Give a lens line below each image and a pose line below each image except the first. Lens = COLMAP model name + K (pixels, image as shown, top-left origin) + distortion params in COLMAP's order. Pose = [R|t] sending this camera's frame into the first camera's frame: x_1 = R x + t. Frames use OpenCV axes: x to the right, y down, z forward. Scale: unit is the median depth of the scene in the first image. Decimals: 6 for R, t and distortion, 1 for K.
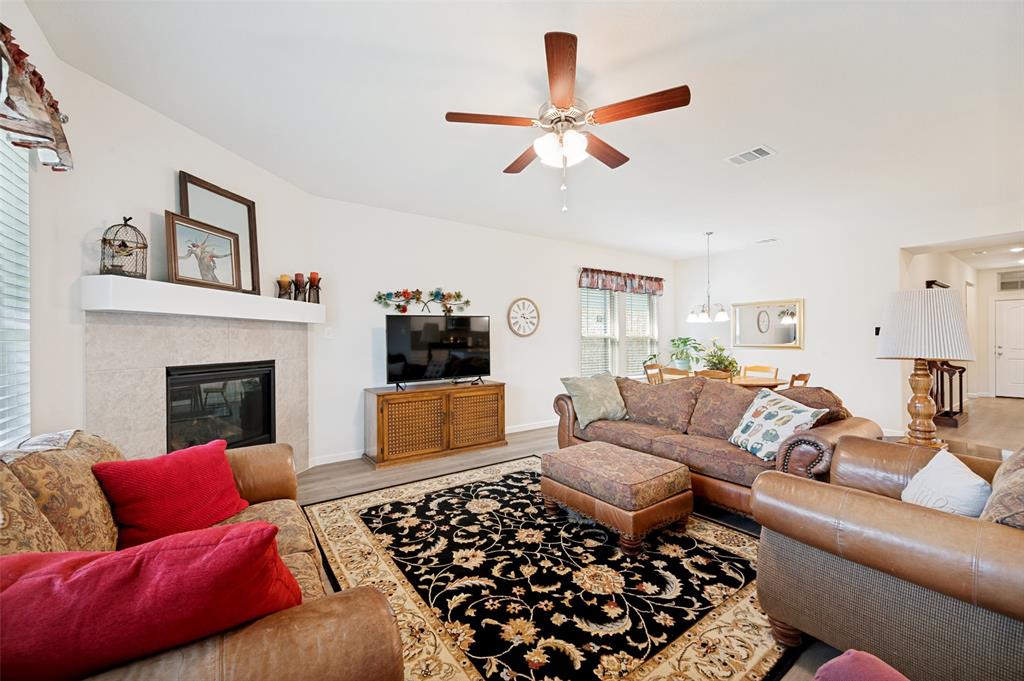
lens RADIAL K [[402.2, 0, 512.0], [0, 402.2, 340.5], [0, 0, 1]] dist [0.000408, 0.000240]
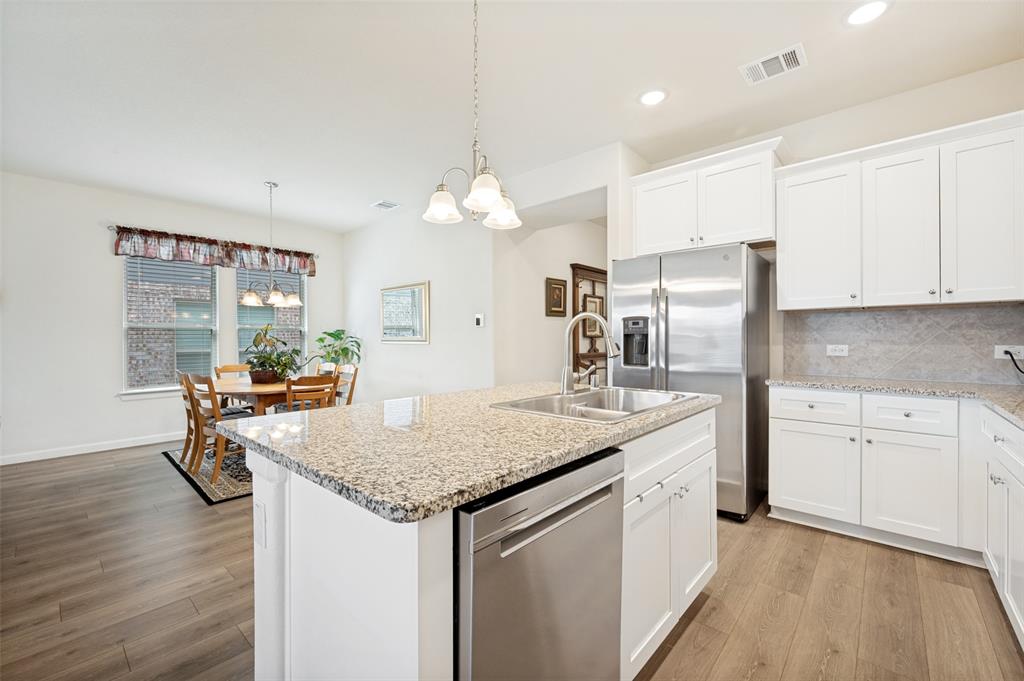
lens RADIAL K [[422.4, 0, 508.3], [0, 422.4, 340.4], [0, 0, 1]] dist [-0.006671, 0.000044]
pose [[0.973209, -0.002010, 0.229913, 1.534919], [0.001203, 0.999993, 0.003653, 0.030017], [-0.229918, -0.003278, 0.973204, 0.331055]]
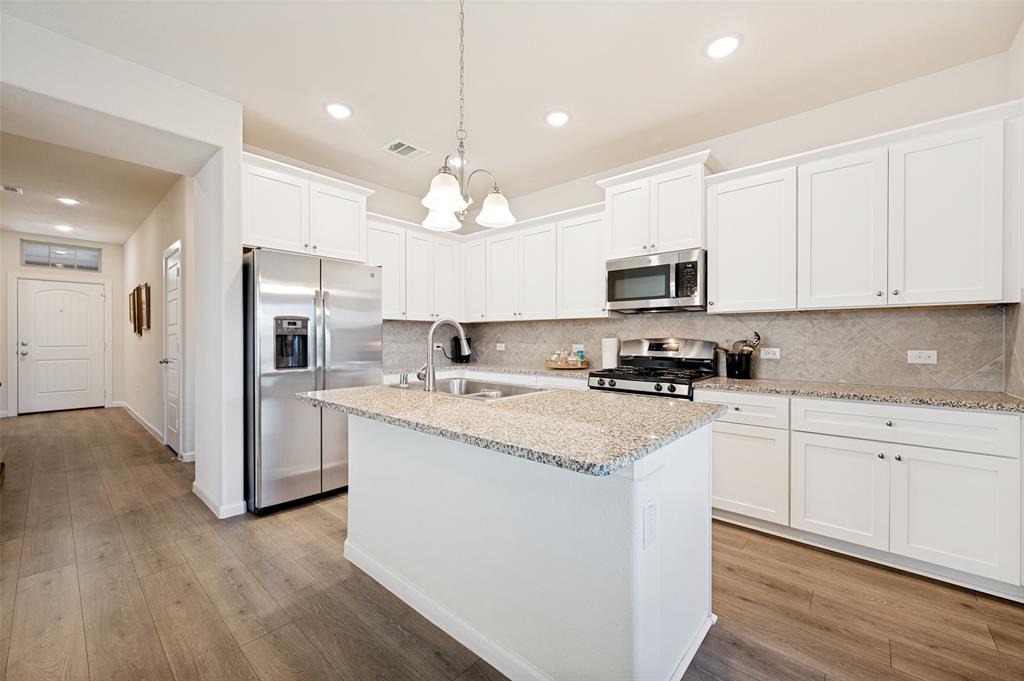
lens RADIAL K [[402.2, 0, 512.0], [0, 402.2, 340.5], [0, 0, 1]] dist [0.000408, 0.000240]
pose [[-0.238743, -0.003666, 0.971076, 1.004142], [-0.002662, 0.999992, 0.003120, 0.027057], [-0.971079, -0.001840, -0.238751, 1.069165]]
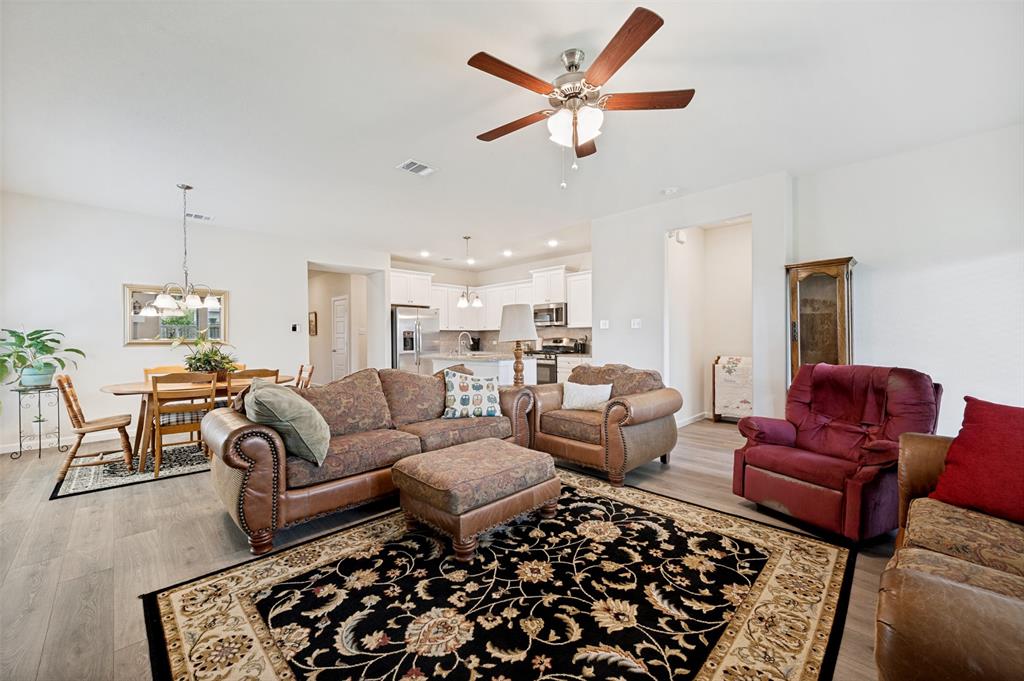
lens RADIAL K [[402.2, 0, 512.0], [0, 402.2, 340.5], [0, 0, 1]] dist [0.000408, 0.000240]
pose [[-0.169362, -0.001775, 0.985552, -0.695960], [0.006214, 0.999977, 0.002868, 0.033044], [-0.985534, 0.006610, -0.169347, 1.136819]]
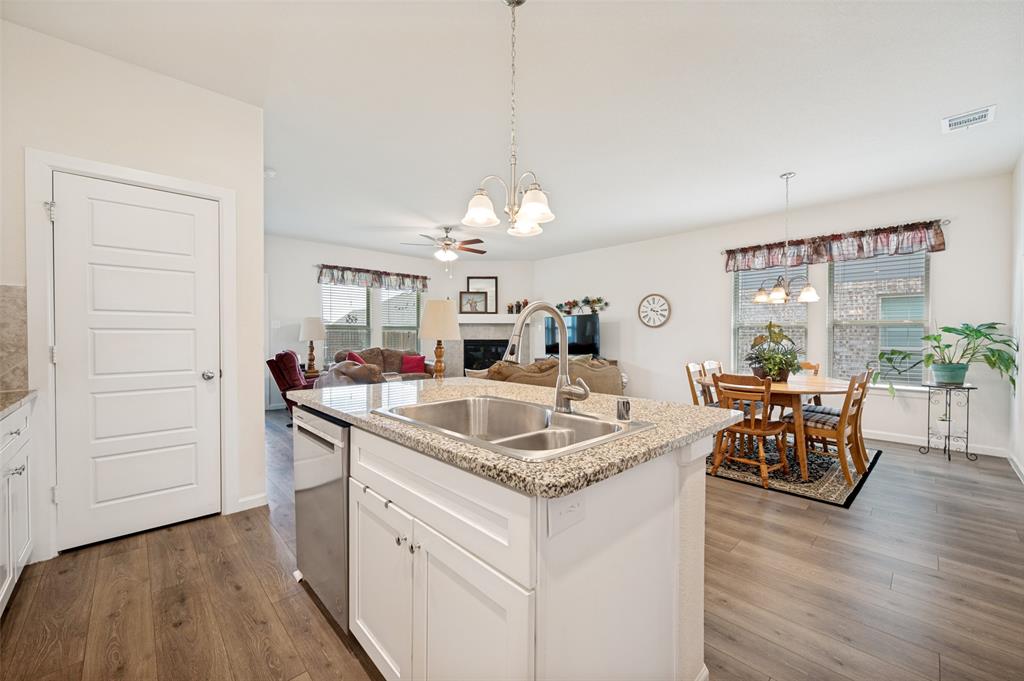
lens RADIAL K [[406.7, 0, 512.0], [0, 406.7, 340.5], [0, 0, 1]] dist [-0.007454, 0.000078]
pose [[0.147973, 0.014681, -0.988882, 2.352903], [-0.002077, 0.999892, 0.014534, 0.023277], [0.988989, -0.000097, 0.147988, 0.888104]]
